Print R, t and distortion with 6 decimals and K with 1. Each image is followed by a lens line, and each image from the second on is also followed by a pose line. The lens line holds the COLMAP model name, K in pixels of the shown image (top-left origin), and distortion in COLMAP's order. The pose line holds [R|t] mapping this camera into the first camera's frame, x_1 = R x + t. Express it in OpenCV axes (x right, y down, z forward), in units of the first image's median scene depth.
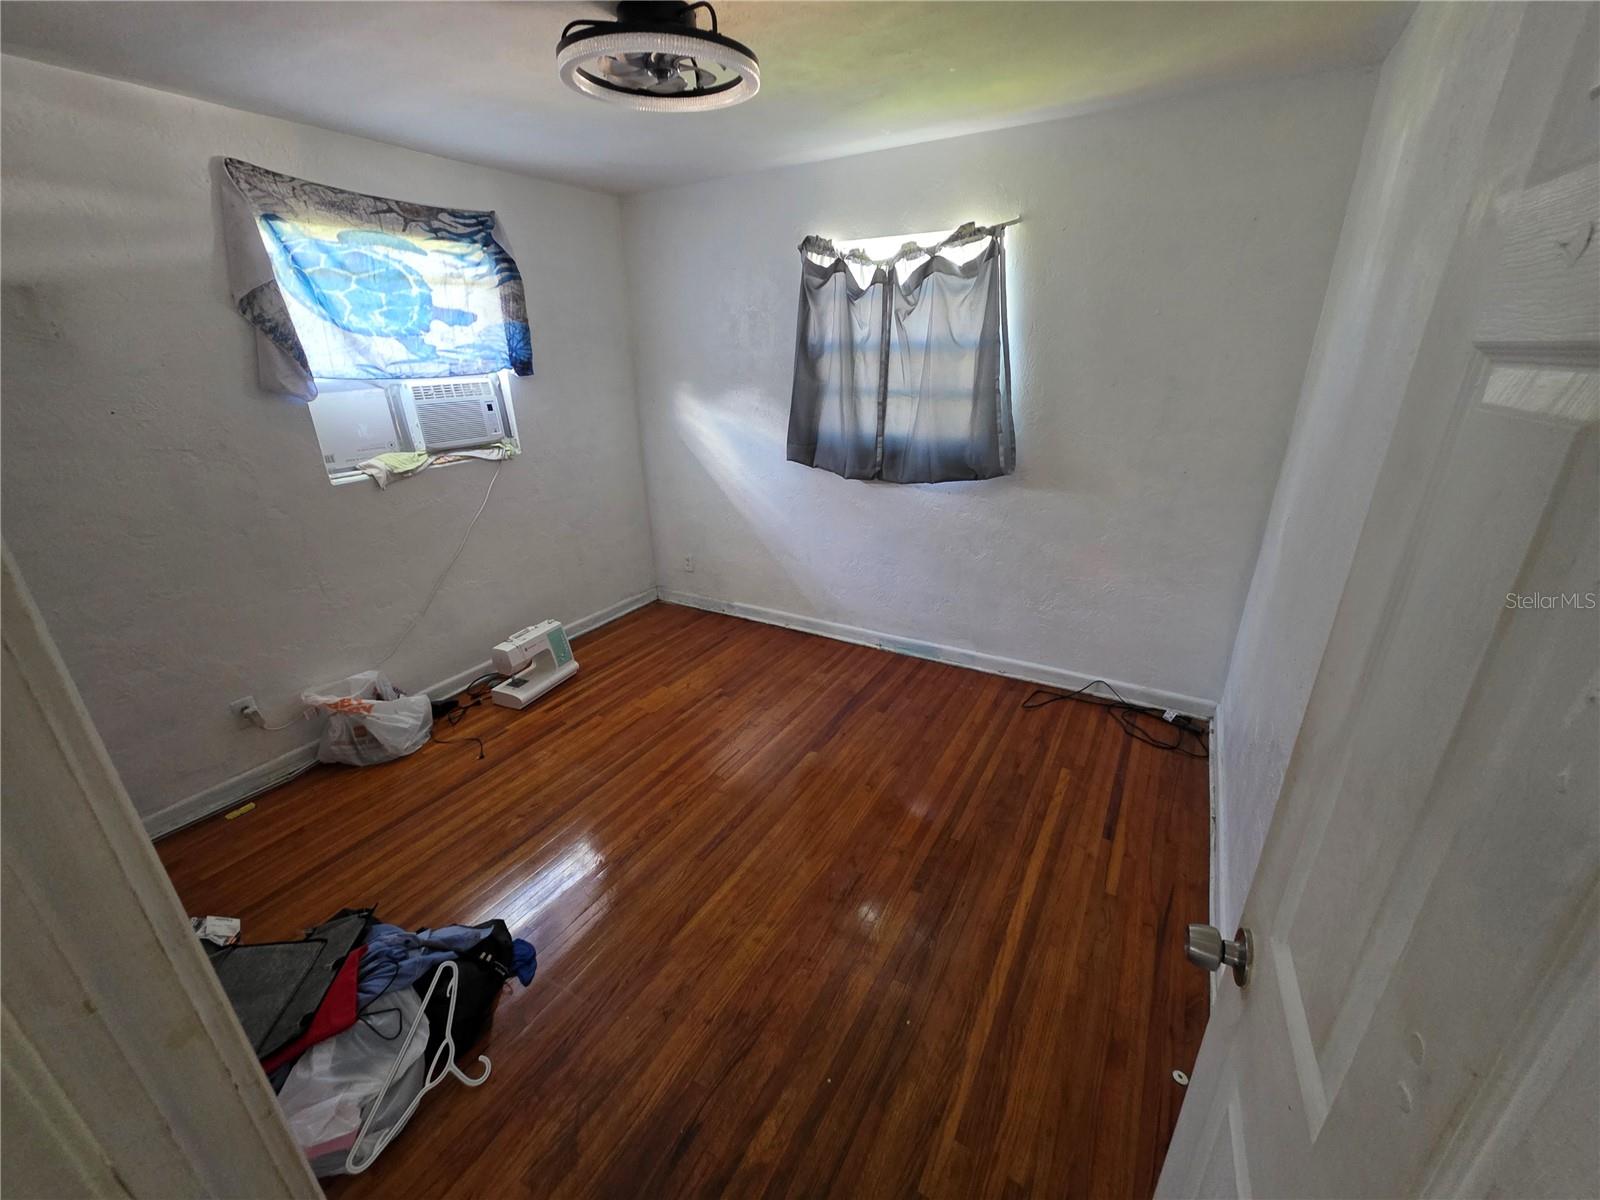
lens RADIAL K [[639.4, 0, 802.5], [0, 639.4, 594.7], [0, 0, 1]] dist [-0.003003, 0.000241]
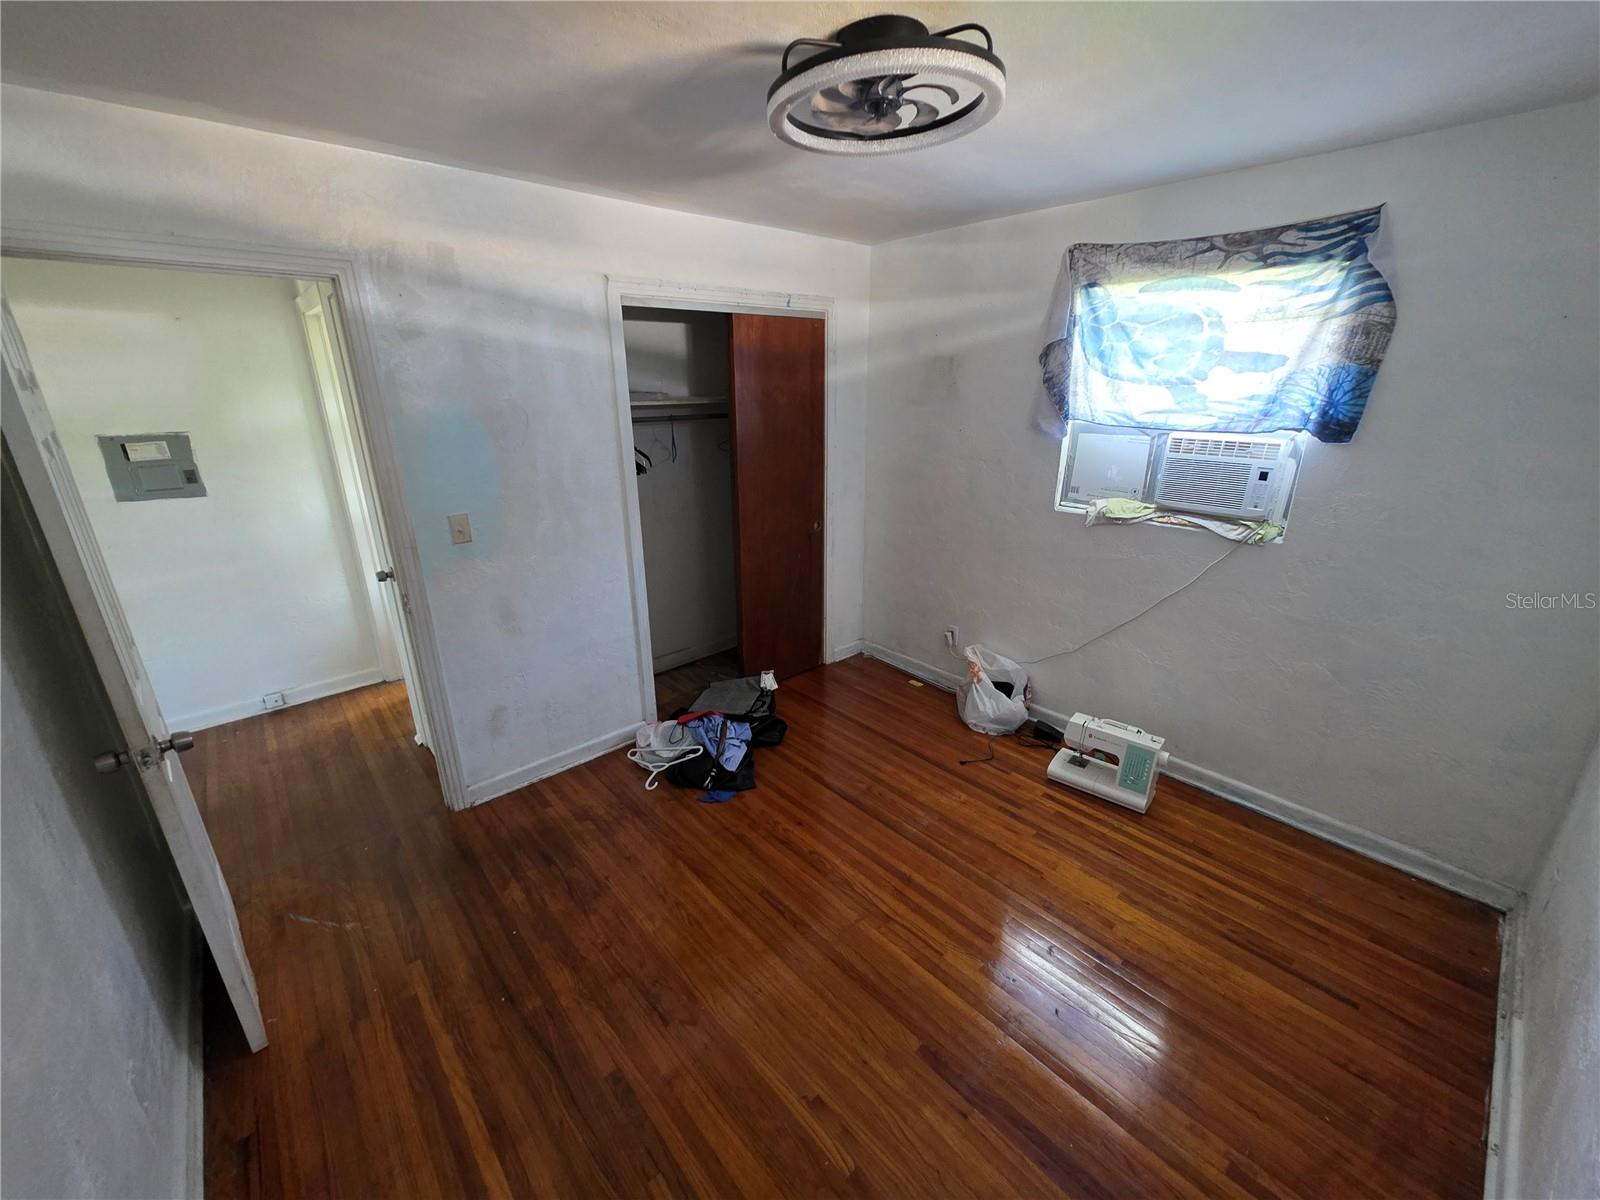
lens RADIAL K [[639.4, 0, 802.5], [0, 639.4, 594.7], [0, 0, 1]] dist [-0.003003, 0.000241]
pose [[-0.298929, 0.325696, -0.896975, 0.437429], [-0.334987, 0.844322, 0.418216, -0.332719], [0.893547, 0.425491, -0.143288, 0.732448]]
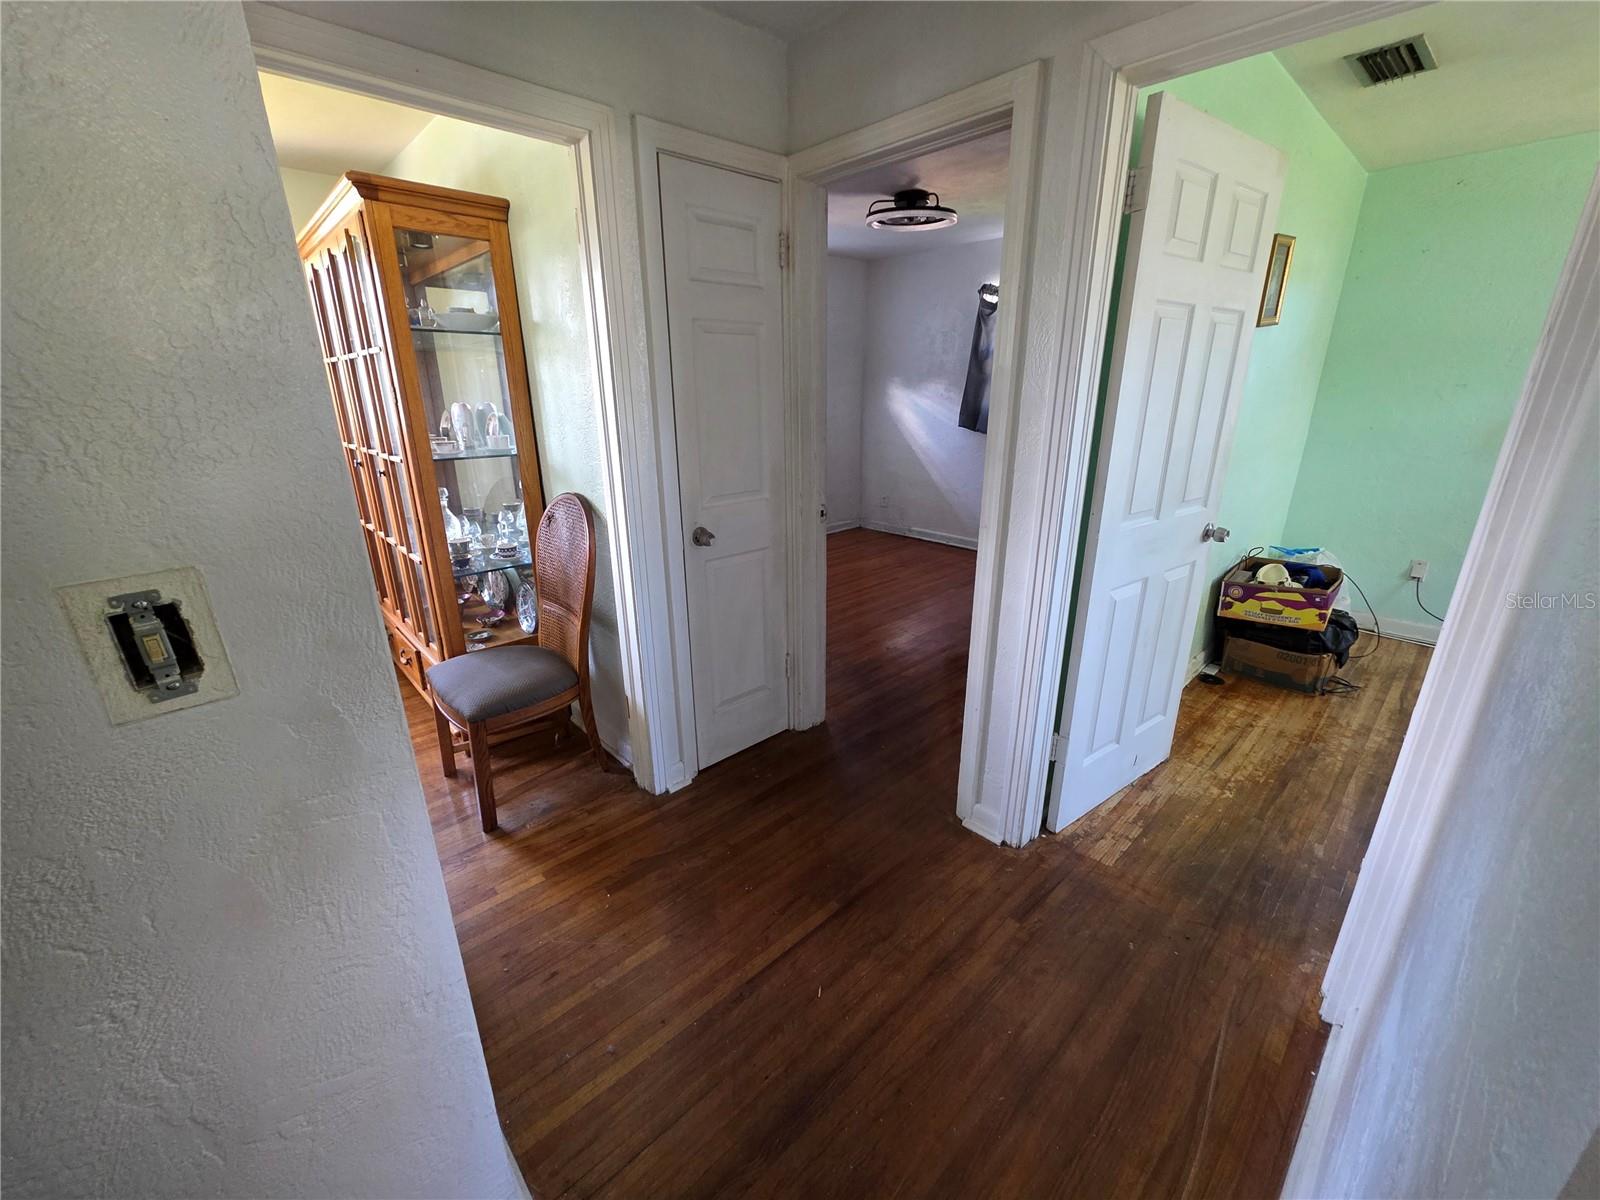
lens RADIAL K [[639.4, 0, 802.5], [0, 639.4, 594.7], [0, 0, 1]] dist [-0.003003, 0.000241]
pose [[0.958427, 0.101637, -0.266623, 0.078742], [-0.113586, 0.993083, -0.029740, 0.324829], [0.261756, 0.058788, 0.963342, -0.641801]]
